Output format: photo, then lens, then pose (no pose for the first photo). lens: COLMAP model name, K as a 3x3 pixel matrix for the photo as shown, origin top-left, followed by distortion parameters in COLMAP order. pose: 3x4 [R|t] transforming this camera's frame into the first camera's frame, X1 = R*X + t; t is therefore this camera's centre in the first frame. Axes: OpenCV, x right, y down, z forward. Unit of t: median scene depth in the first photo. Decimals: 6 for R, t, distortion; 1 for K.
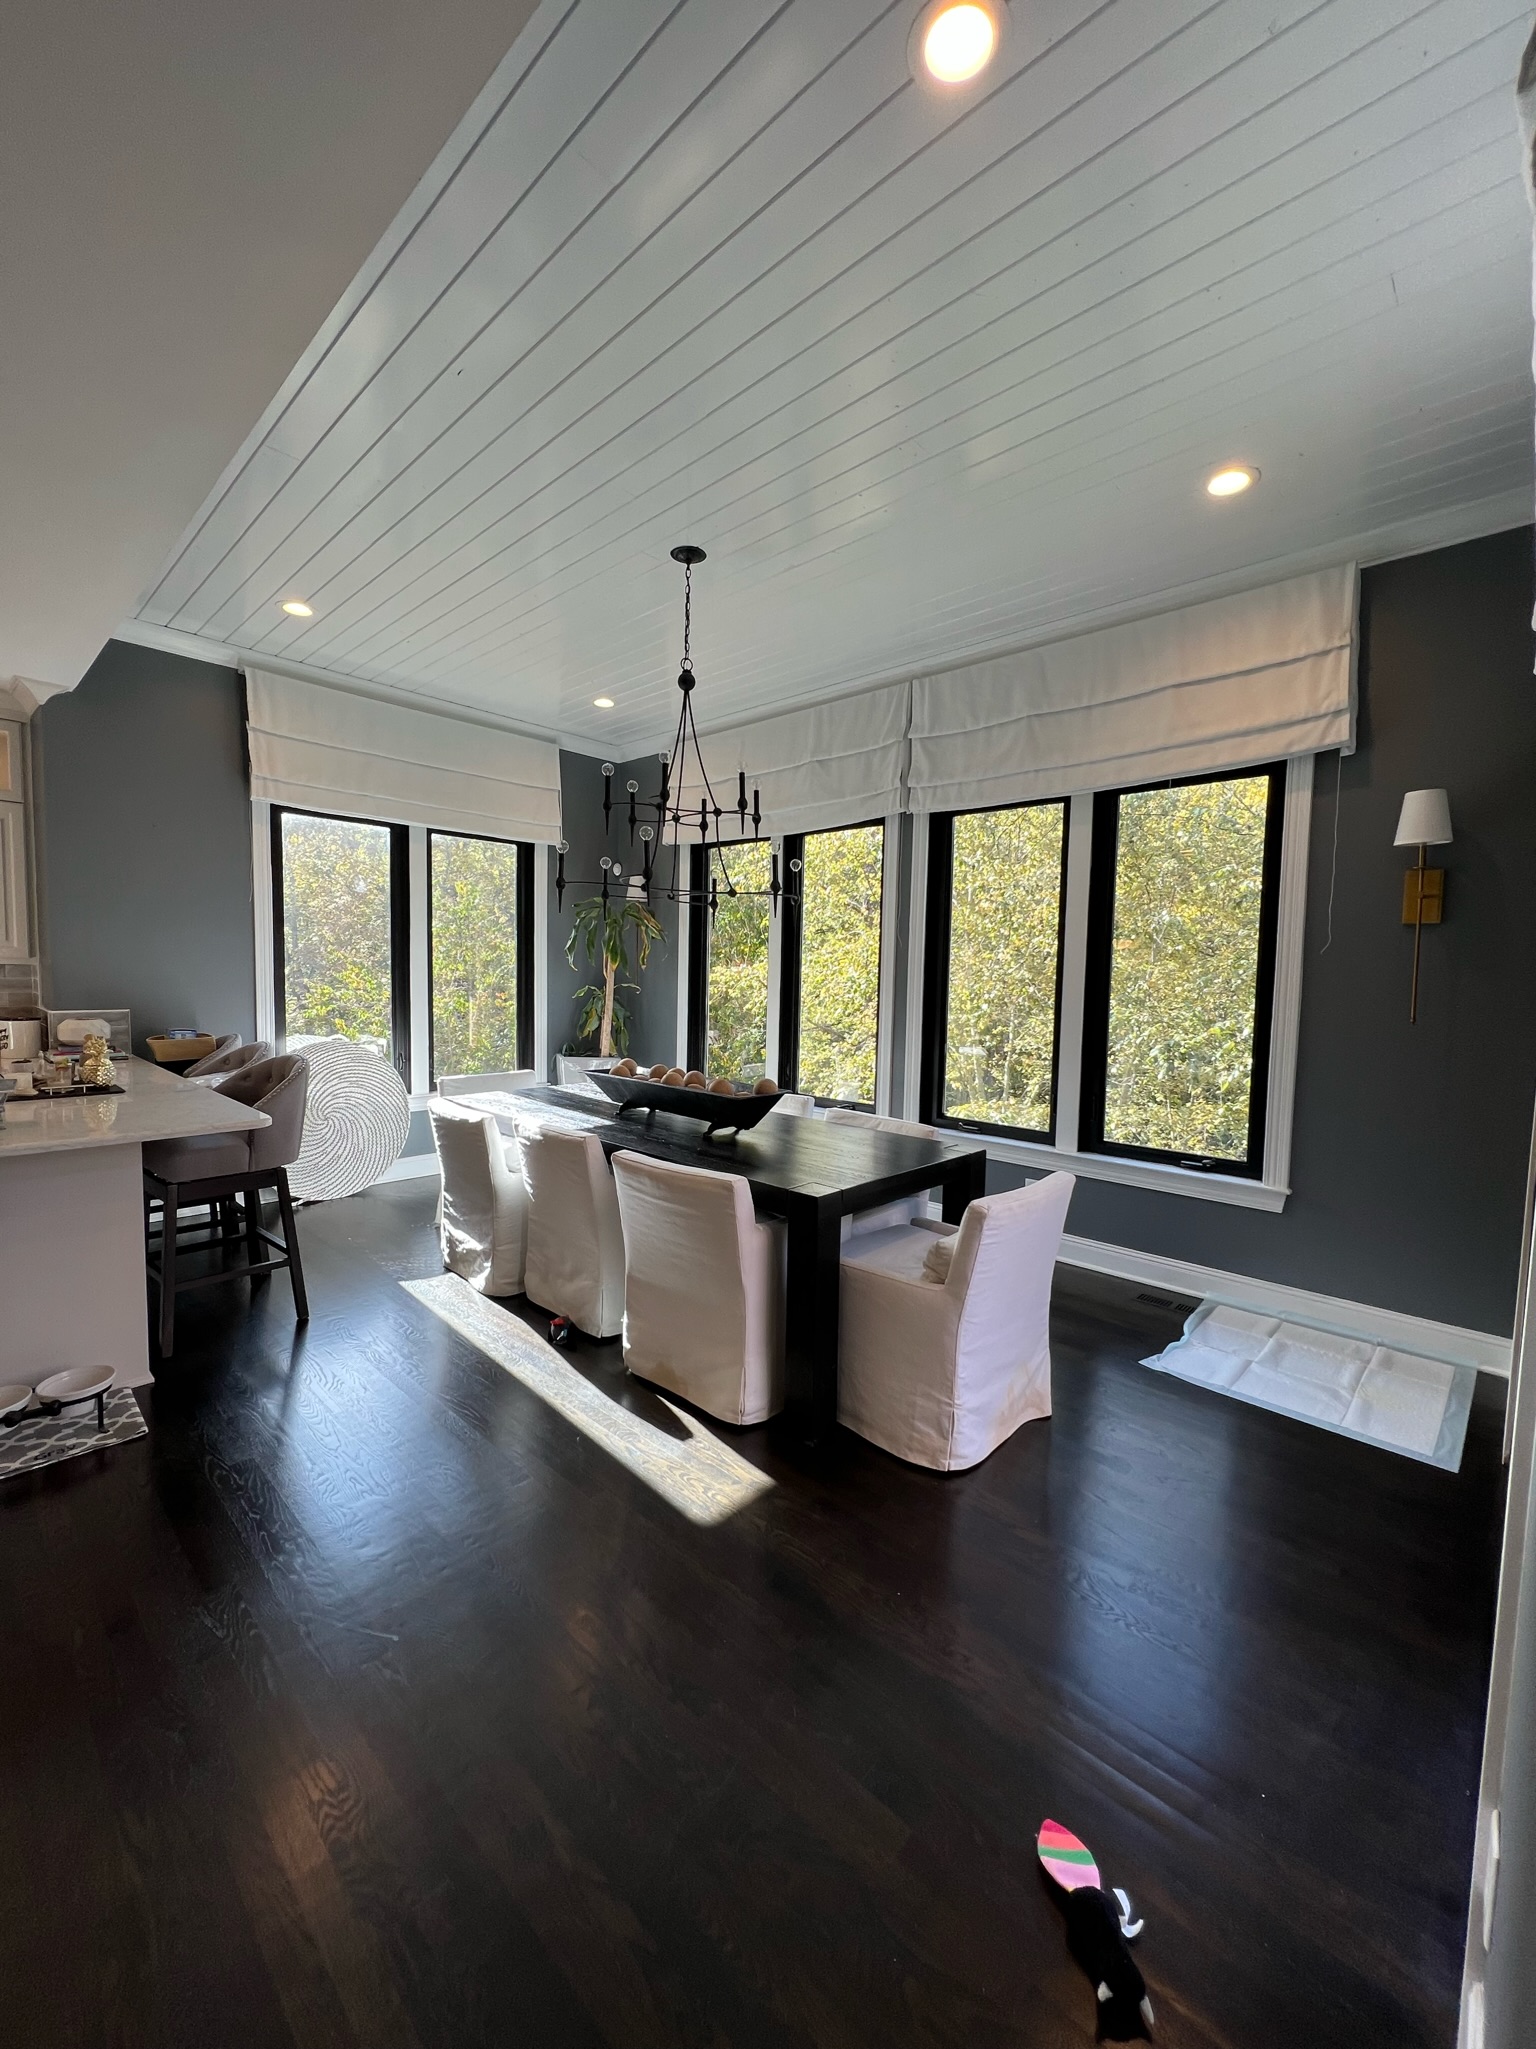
lens RADIAL K [[827.4, 0, 780.6], [0, 827.4, 1022.0], [0, 0, 1]] dist [-0.002811, 0.000900]
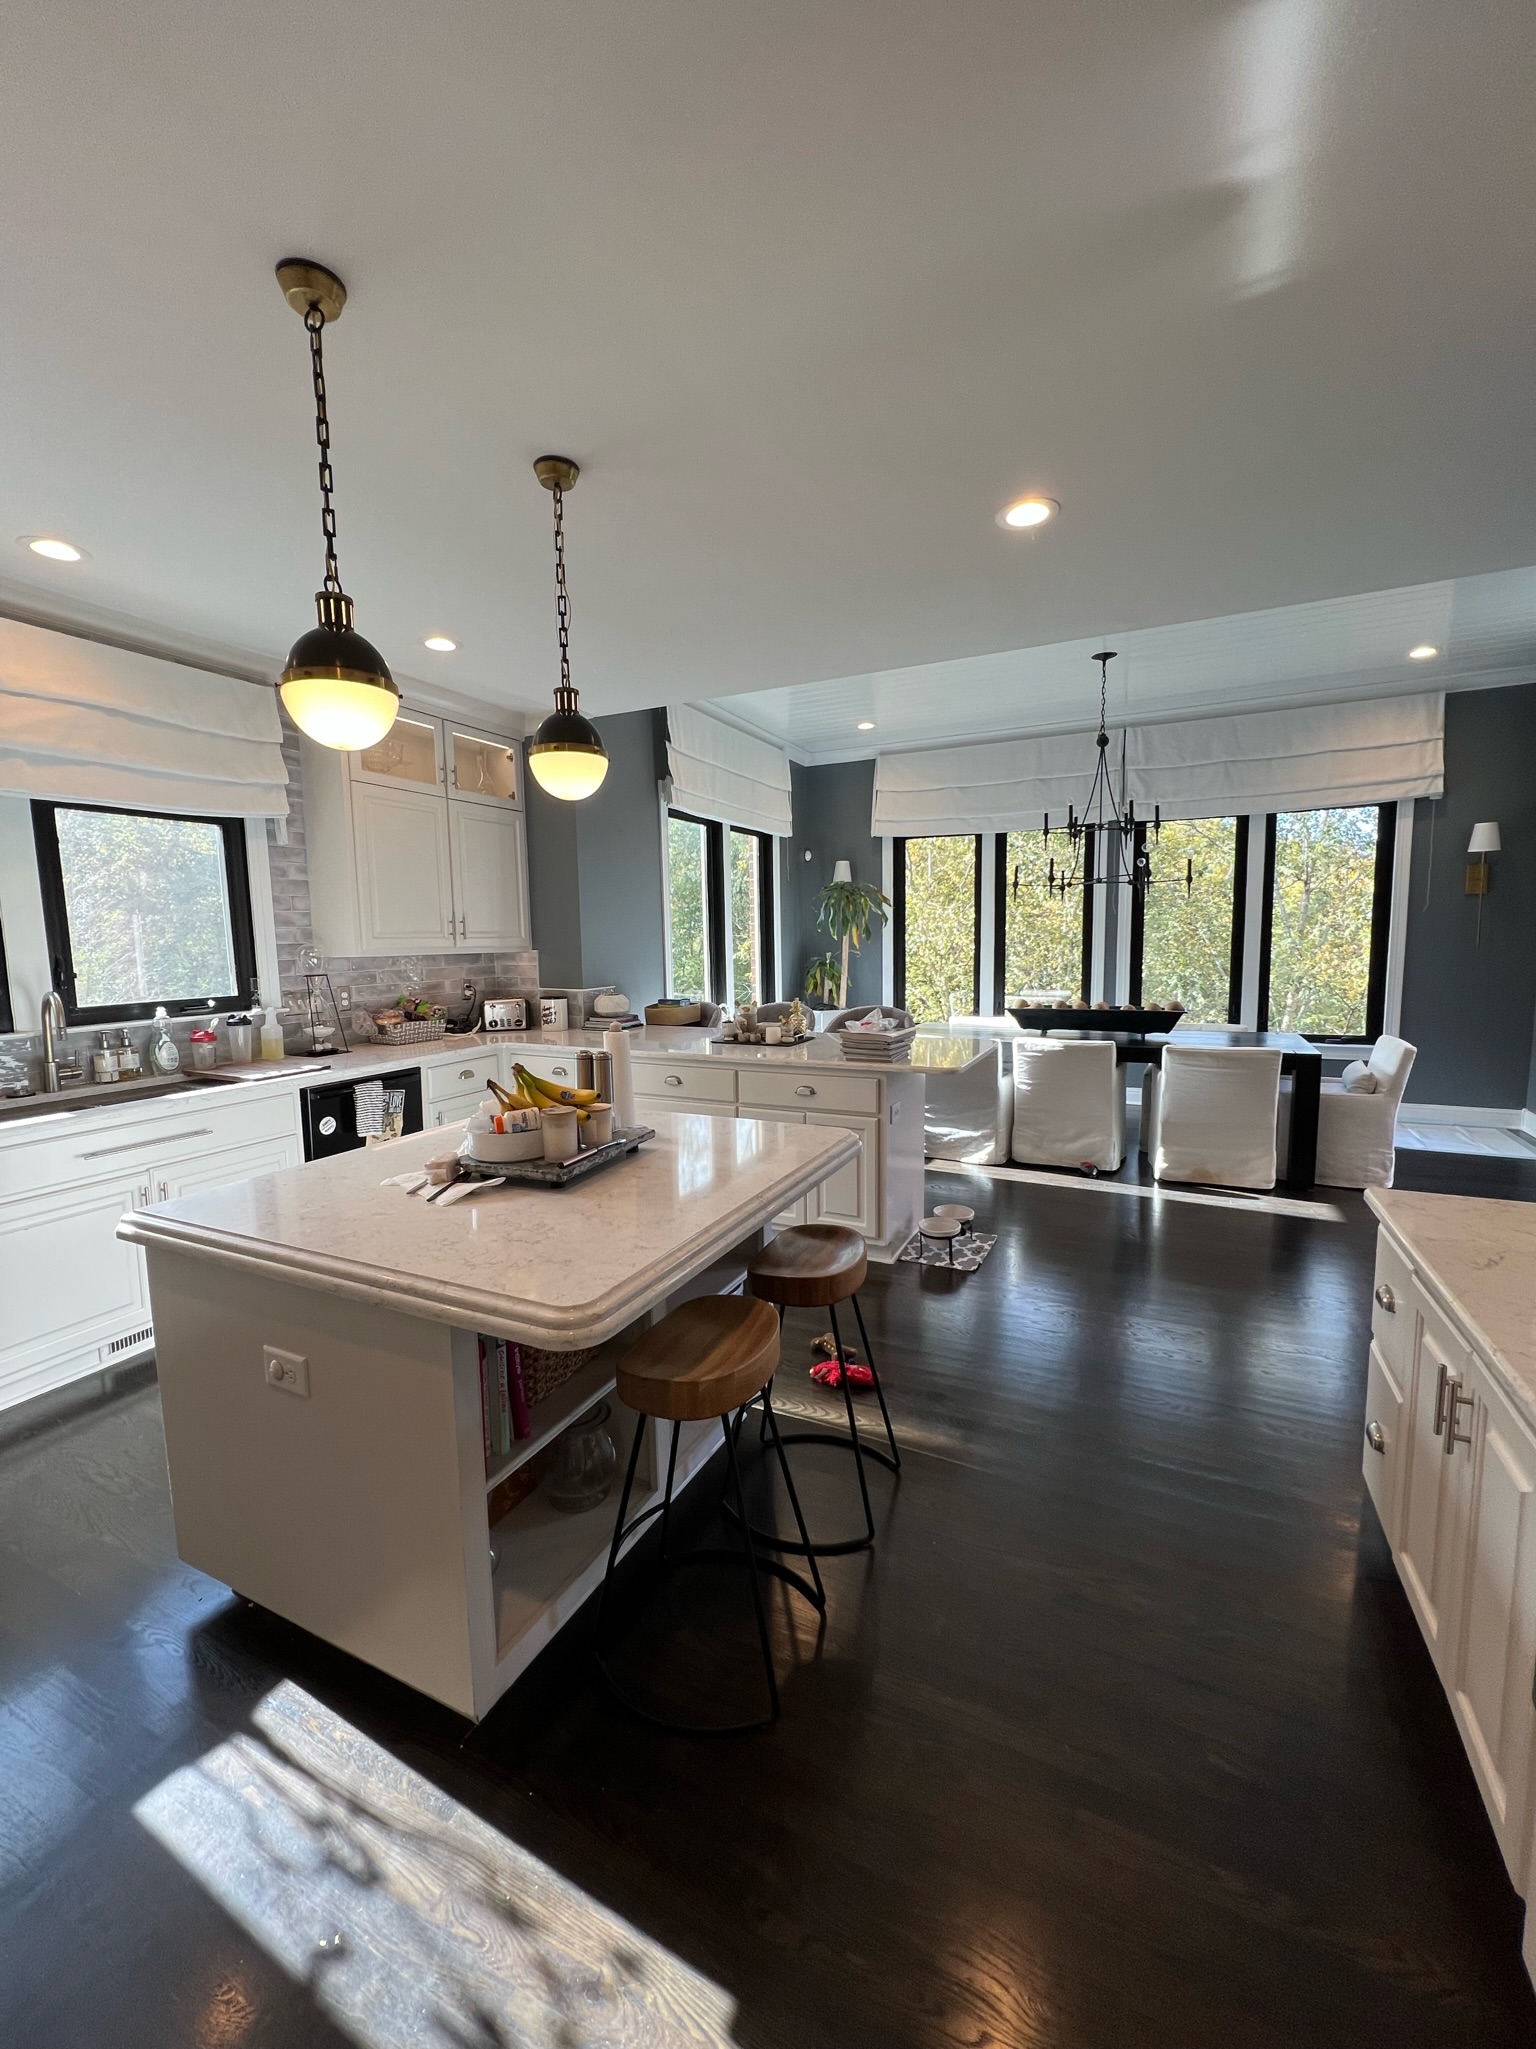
lens RADIAL K [[827.4, 0, 766.5], [0, 827.4, 1024.0], [0, 0, 1]] dist [-0.002811, 0.000900]
pose [[0.952254, -0.068873, 0.297438, -1.113421], [0.054347, 0.996903, 0.056843, -0.018856], [-0.300432, -0.037964, 0.953048, -0.251023]]
